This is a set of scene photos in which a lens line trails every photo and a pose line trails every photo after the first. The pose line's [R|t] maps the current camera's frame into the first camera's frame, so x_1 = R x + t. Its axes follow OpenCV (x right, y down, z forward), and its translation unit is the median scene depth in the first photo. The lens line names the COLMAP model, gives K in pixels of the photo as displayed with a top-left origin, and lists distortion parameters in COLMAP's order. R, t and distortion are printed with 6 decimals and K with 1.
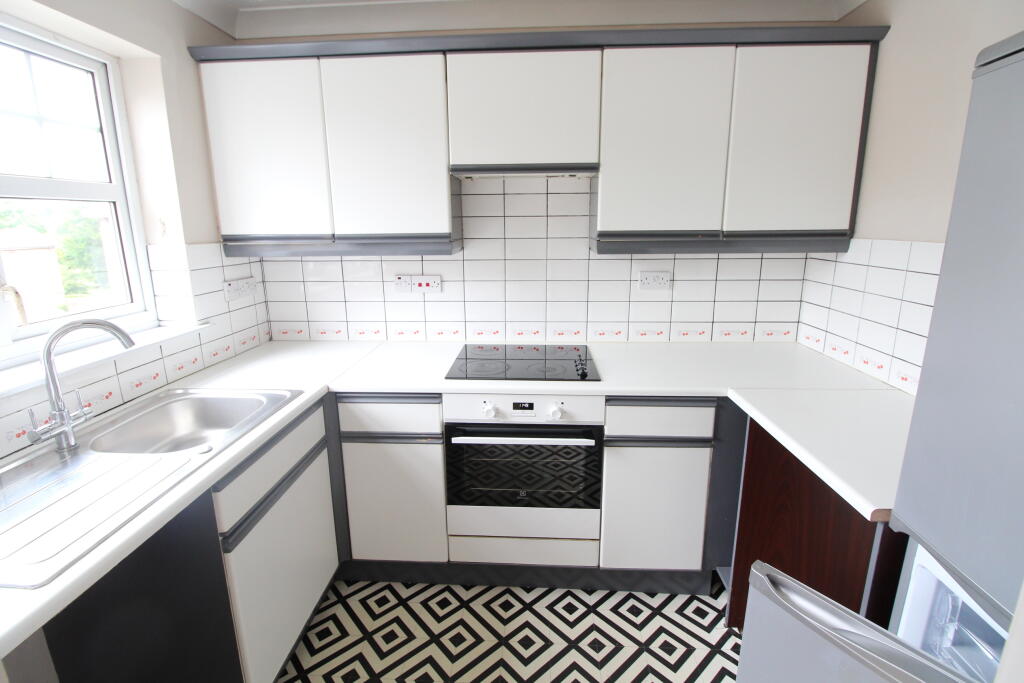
lens RADIAL K [[477.3, 0, 511.6], [0, 477.3, 327.1], [0, 0, 1]] dist [0.001553, -0.012913]
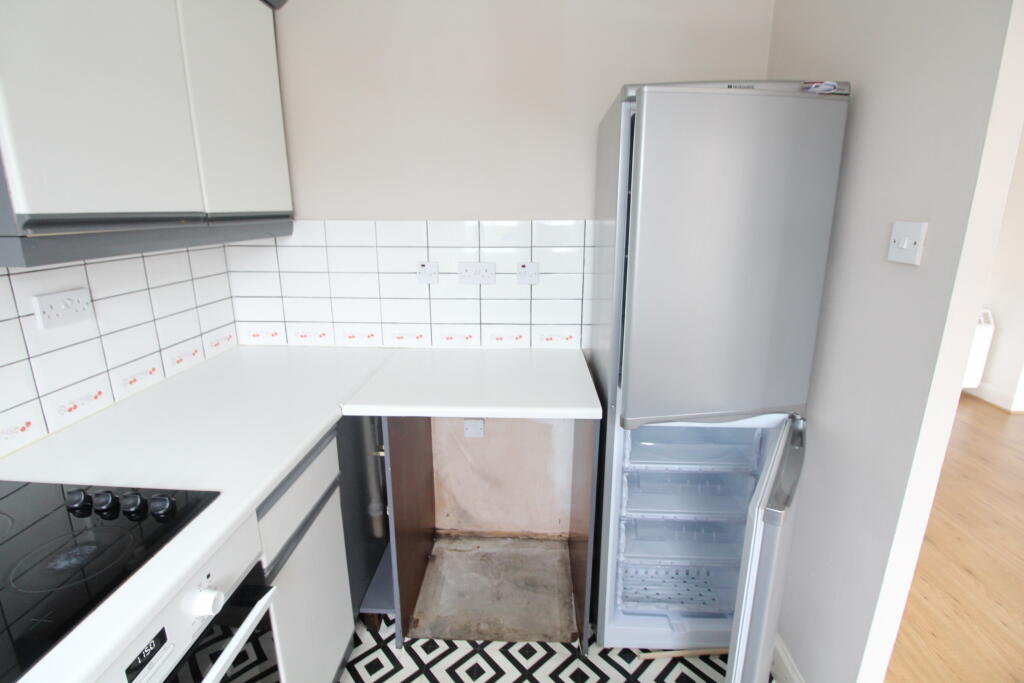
lens RADIAL K [[477.3, 0, 511.6], [0, 477.3, 327.1], [0, 0, 1]] dist [0.001553, -0.012913]
pose [[-0.005279, -0.231575, 0.972803, -0.261190], [0.210282, 0.950807, 0.227480, -0.103729], [-0.977626, 0.205764, 0.043677, 0.546709]]
